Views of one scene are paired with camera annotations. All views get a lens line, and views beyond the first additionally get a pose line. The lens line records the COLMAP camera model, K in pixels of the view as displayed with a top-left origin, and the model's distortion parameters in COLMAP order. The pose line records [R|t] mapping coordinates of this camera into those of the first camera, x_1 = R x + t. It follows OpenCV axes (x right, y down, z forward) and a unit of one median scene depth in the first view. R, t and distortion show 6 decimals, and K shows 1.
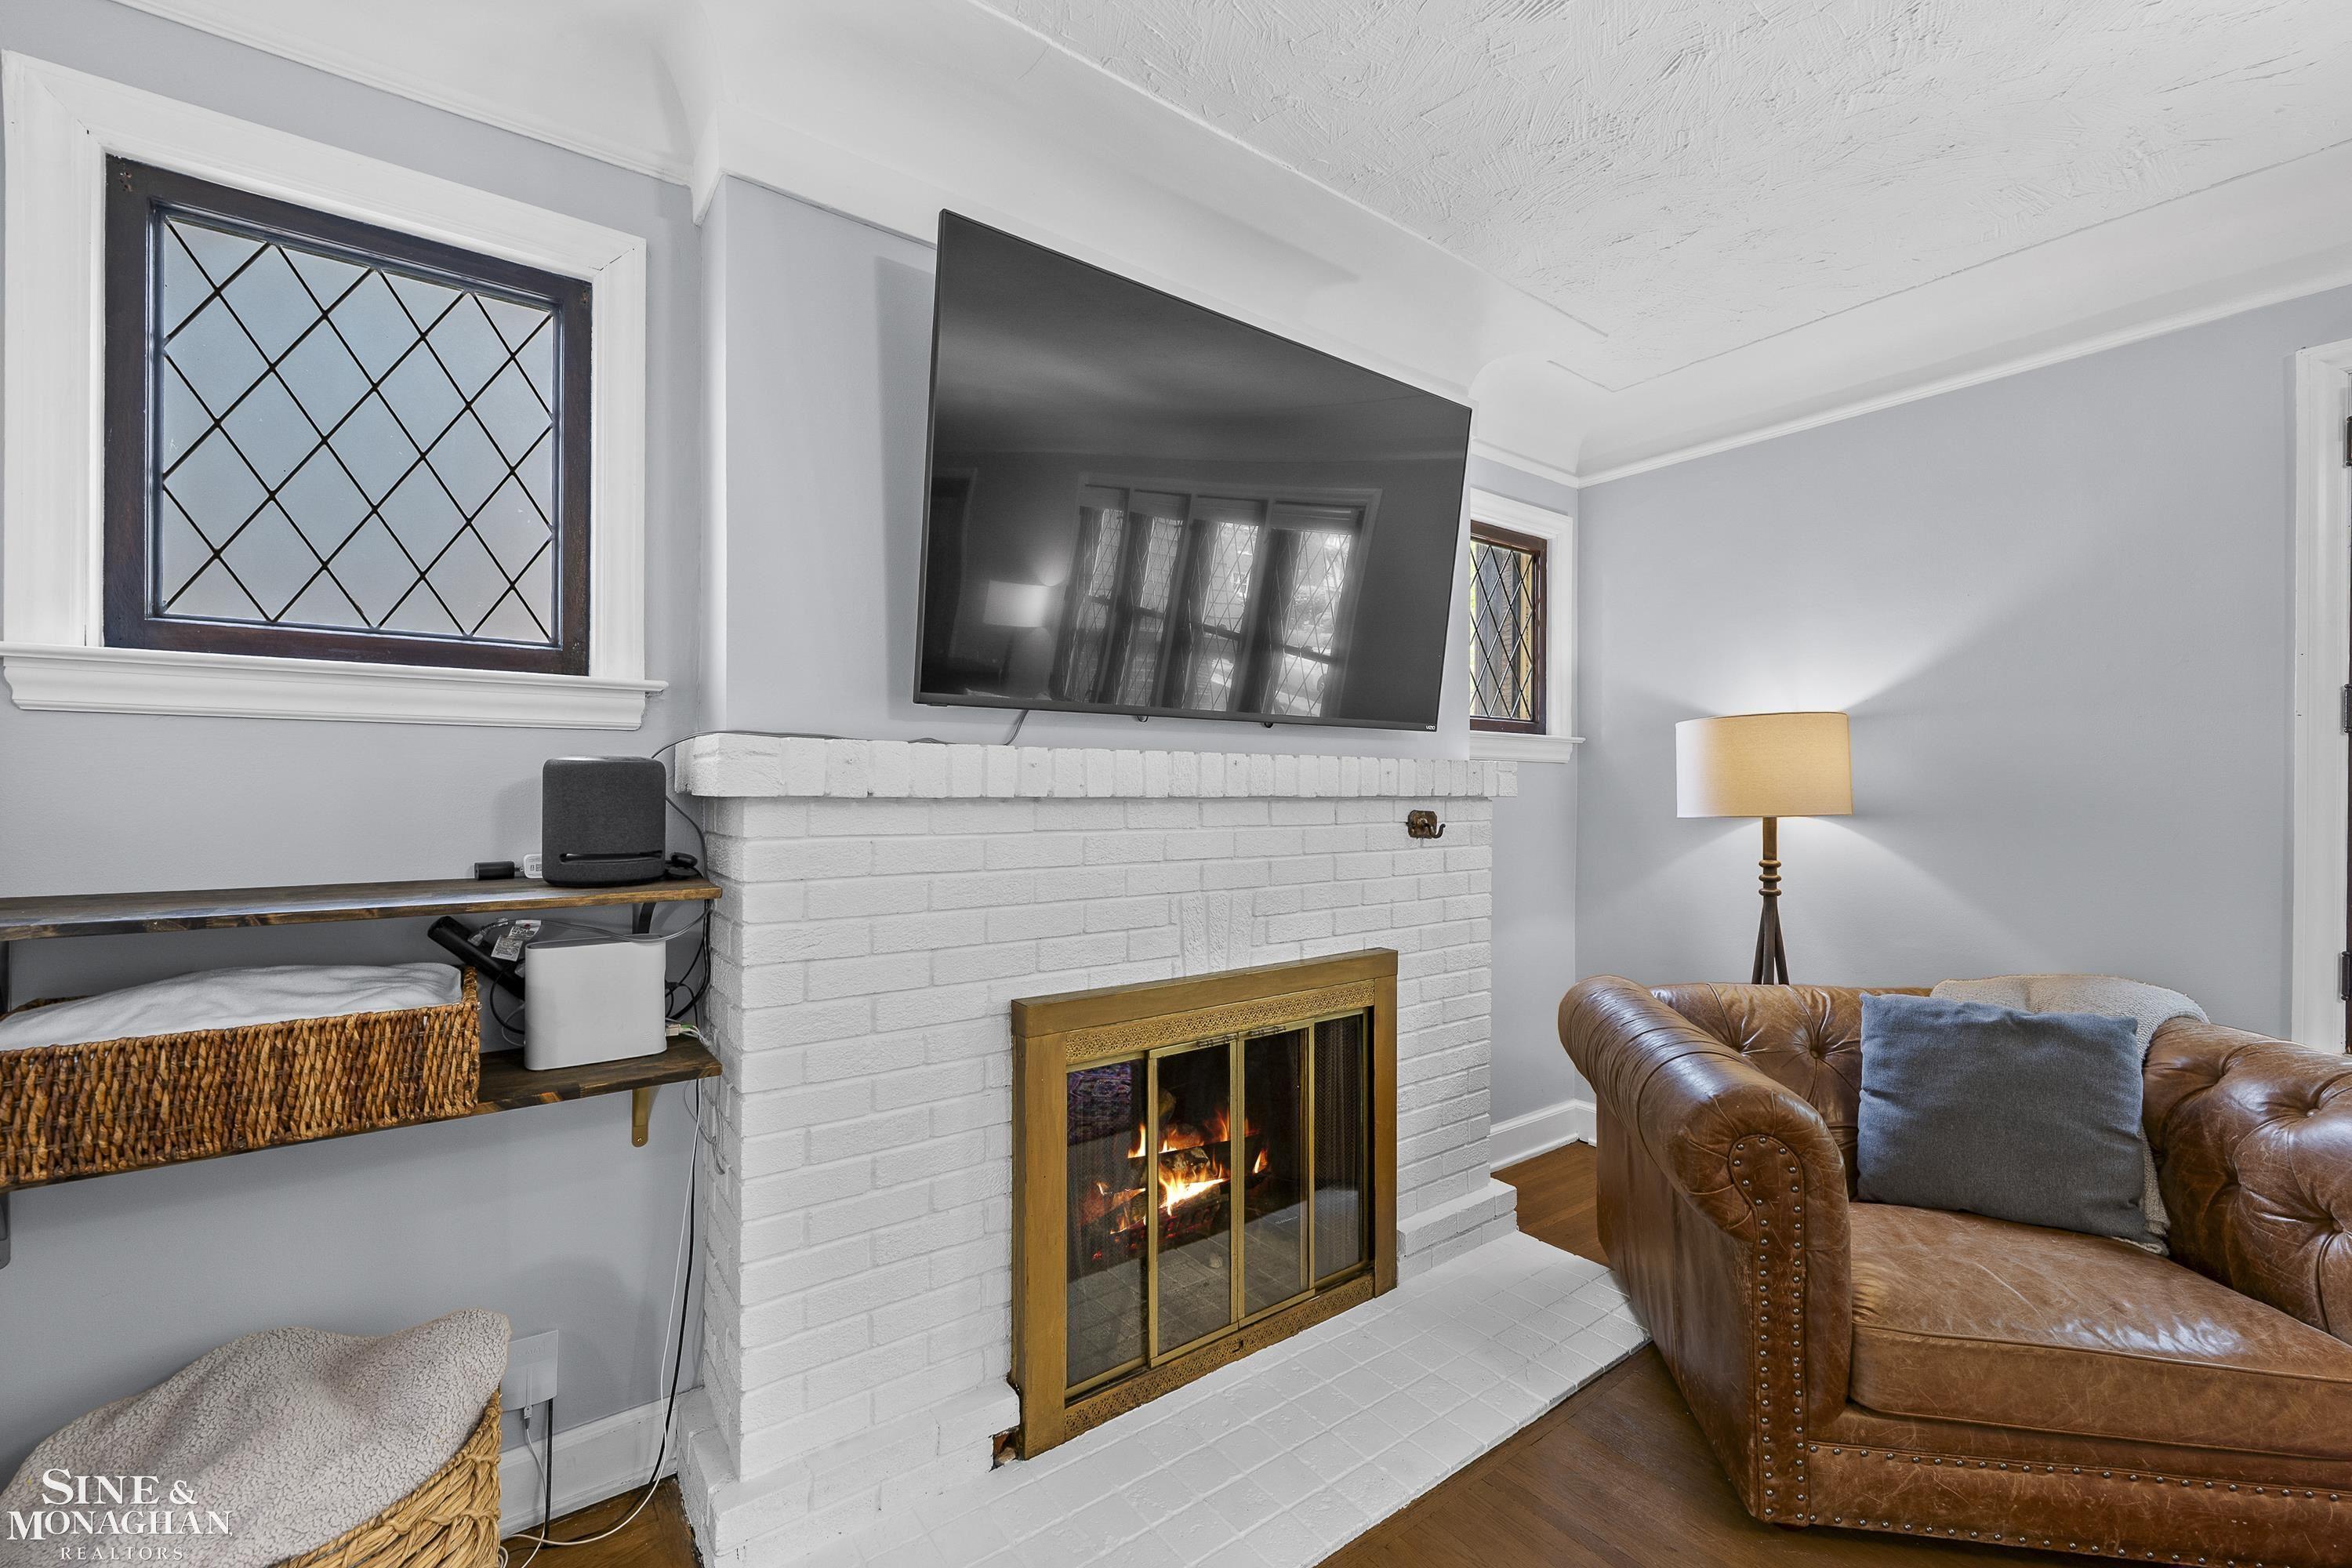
lens RADIAL K [[944.0, 0, 1175.8], [0, 944.0, 794.1], [0, 0, 1]] dist [-0.000736, 0.000877]
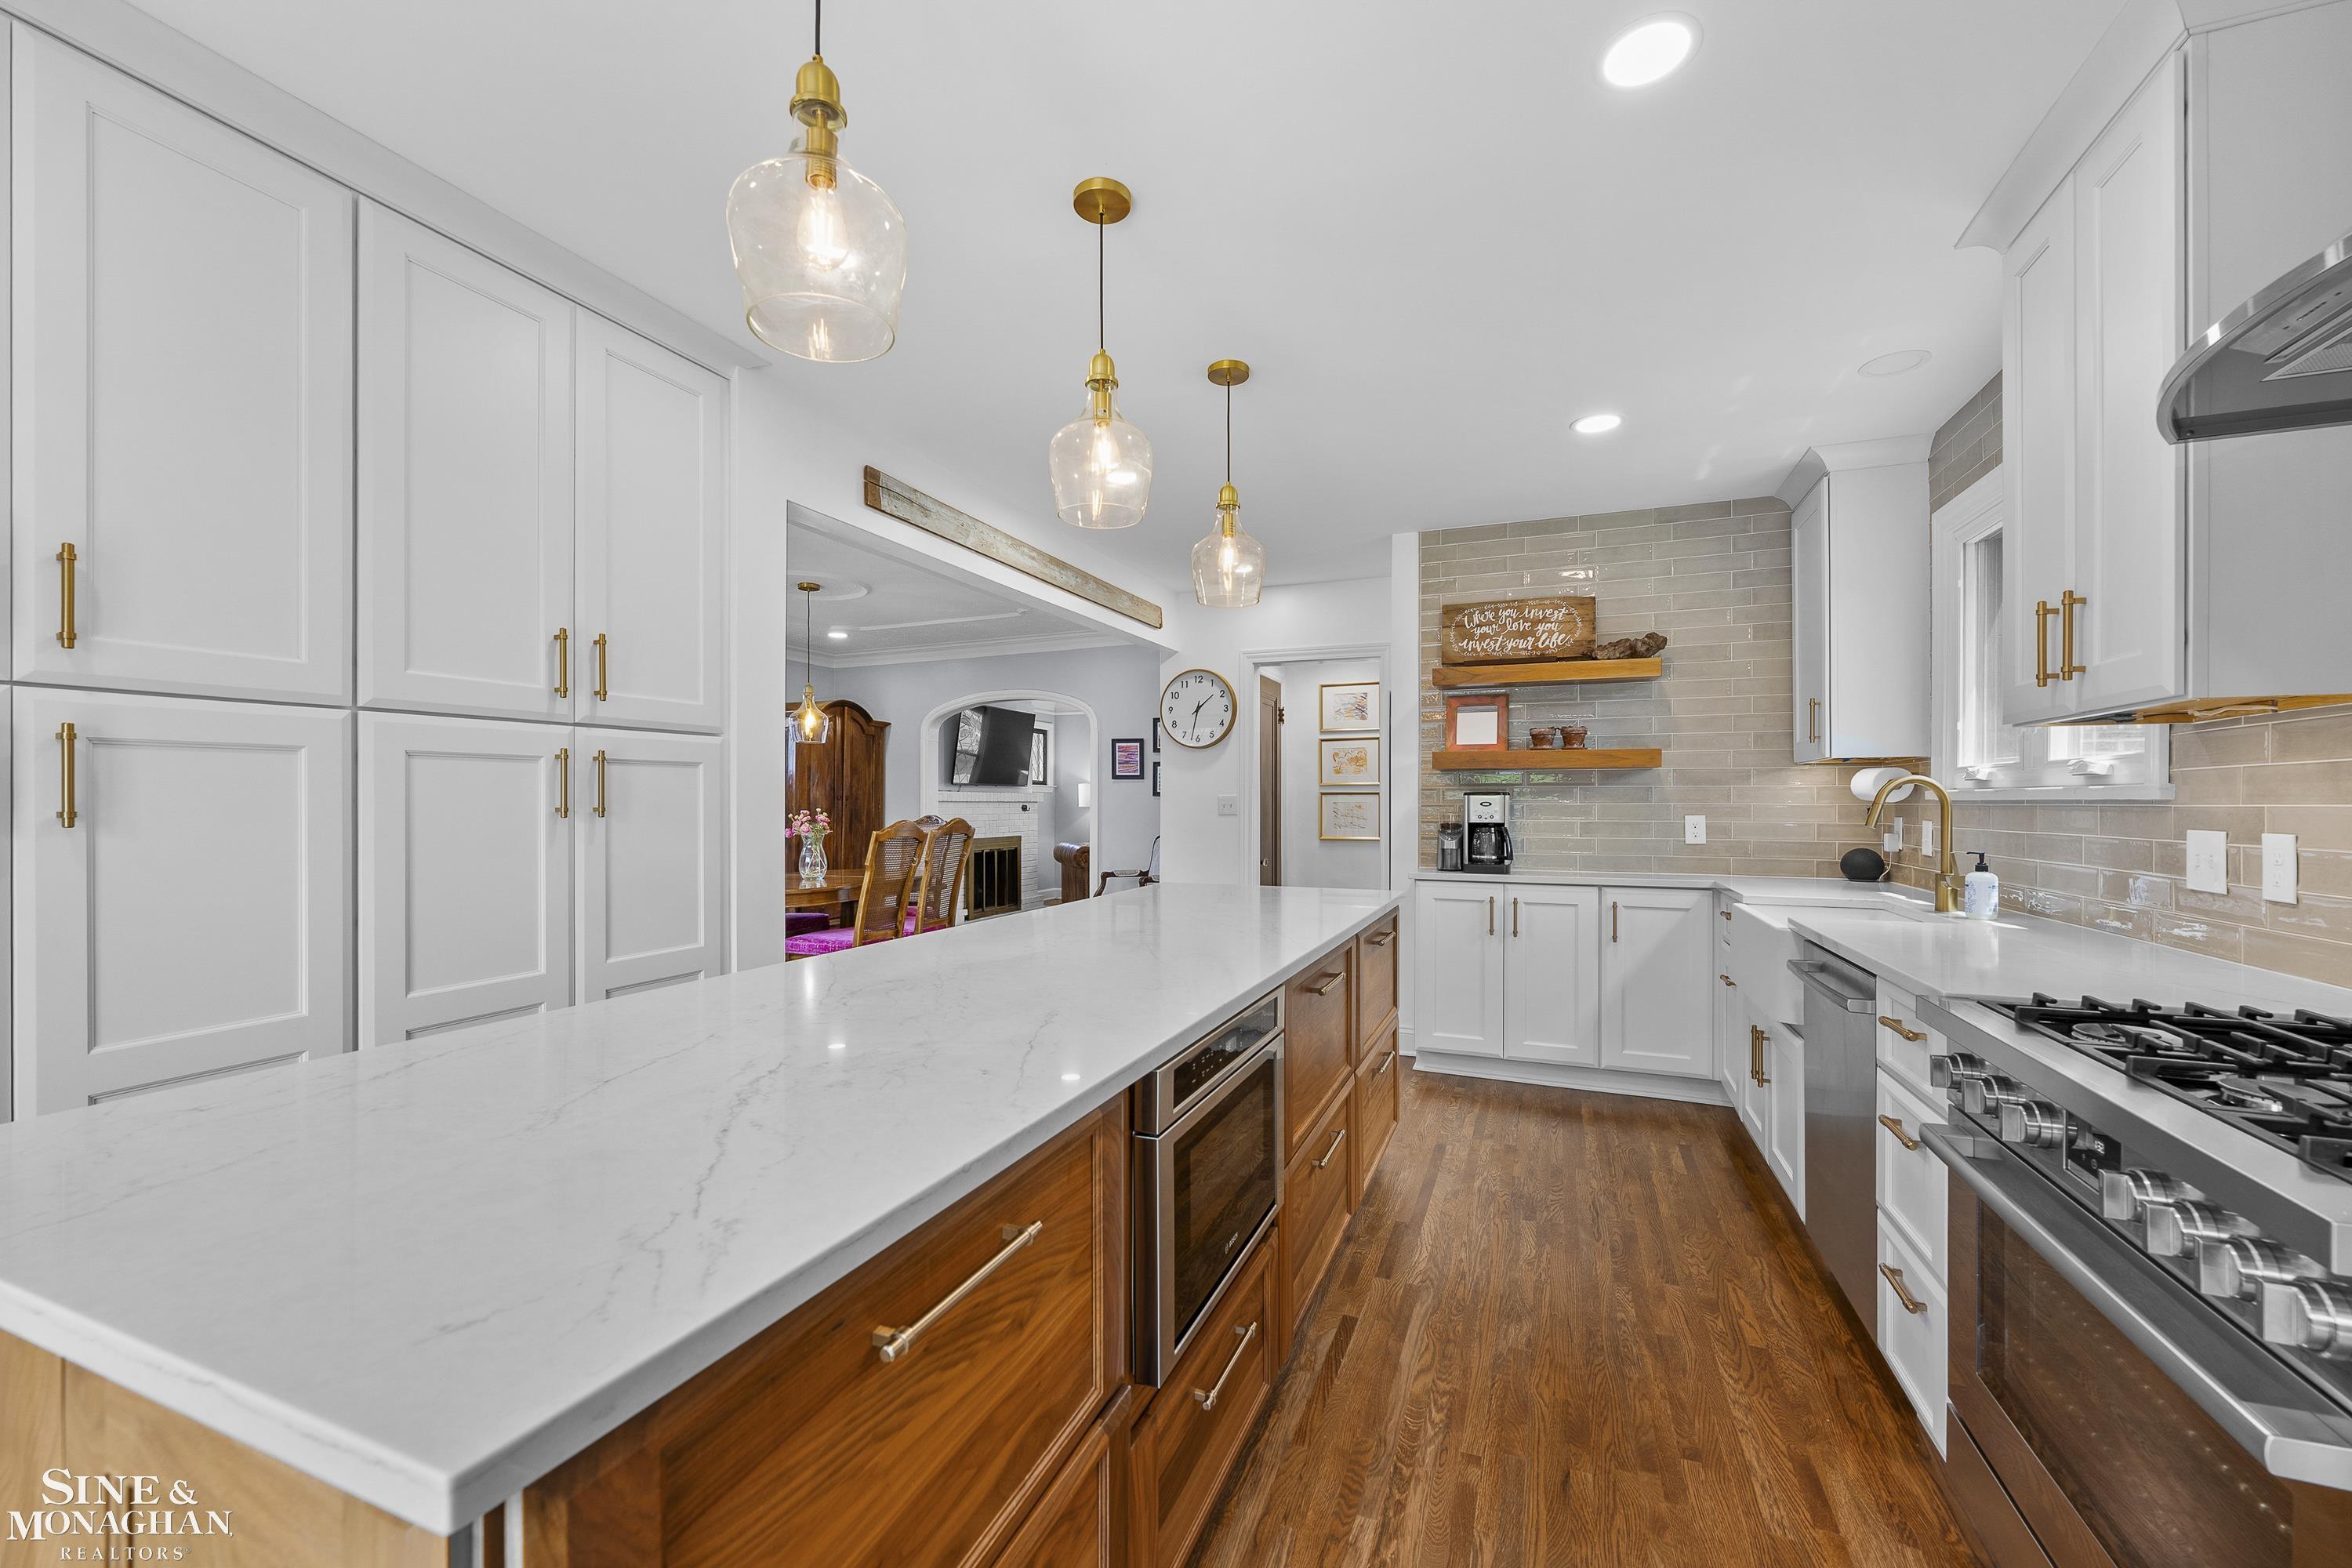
lens RADIAL K [[944.0, 0, 1170.4], [0, 944.0, 799.3], [0, 0, 1]] dist [-0.000736, 0.000877]
pose [[0.849617, -0.002597, 0.527394, -1.745113], [0.005135, 0.999981, -0.003348, 0.011117], [-0.527375, 0.005553, 0.849614, -3.646990]]
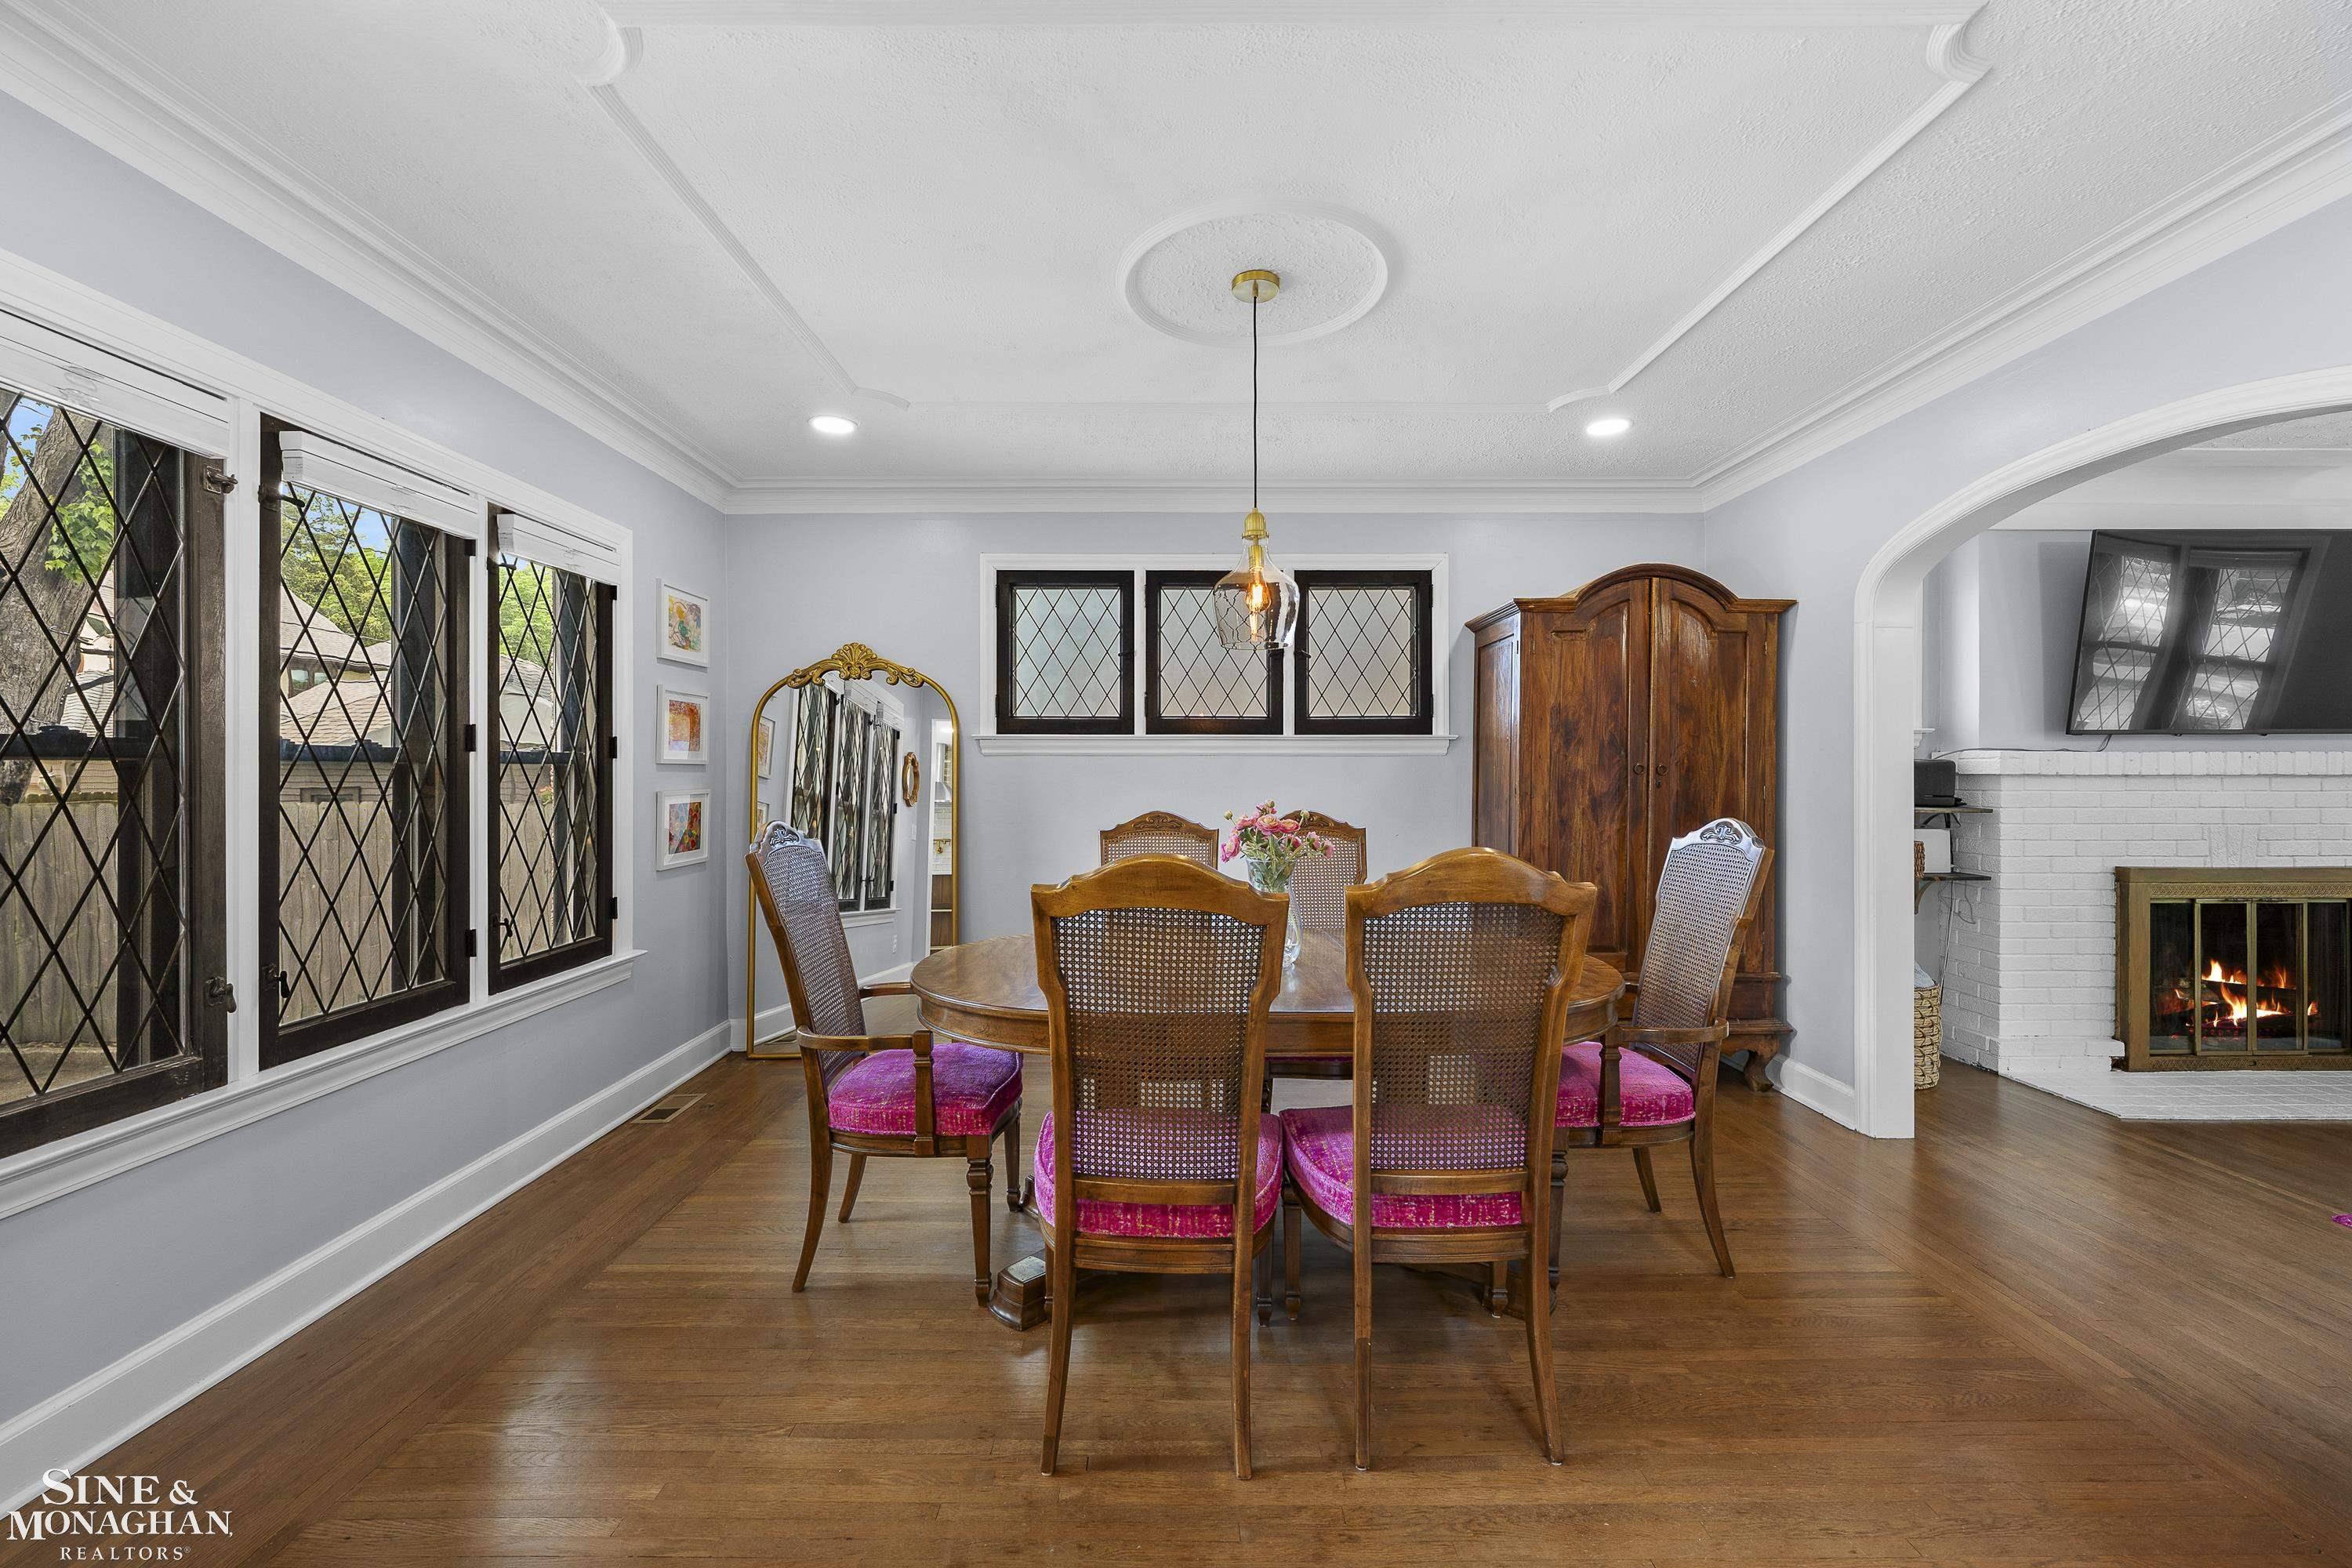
lens RADIAL K [[944.0, 0, 1162.7], [0, 944.0, 765.6], [0, 0, 1]] dist [-0.000736, 0.000877]
pose [[0.803739, -0.006521, -0.594946, -0.555975], [0.003125, 0.999972, -0.006738, -0.009054], [0.594974, 0.003556, 0.803737, -1.807143]]
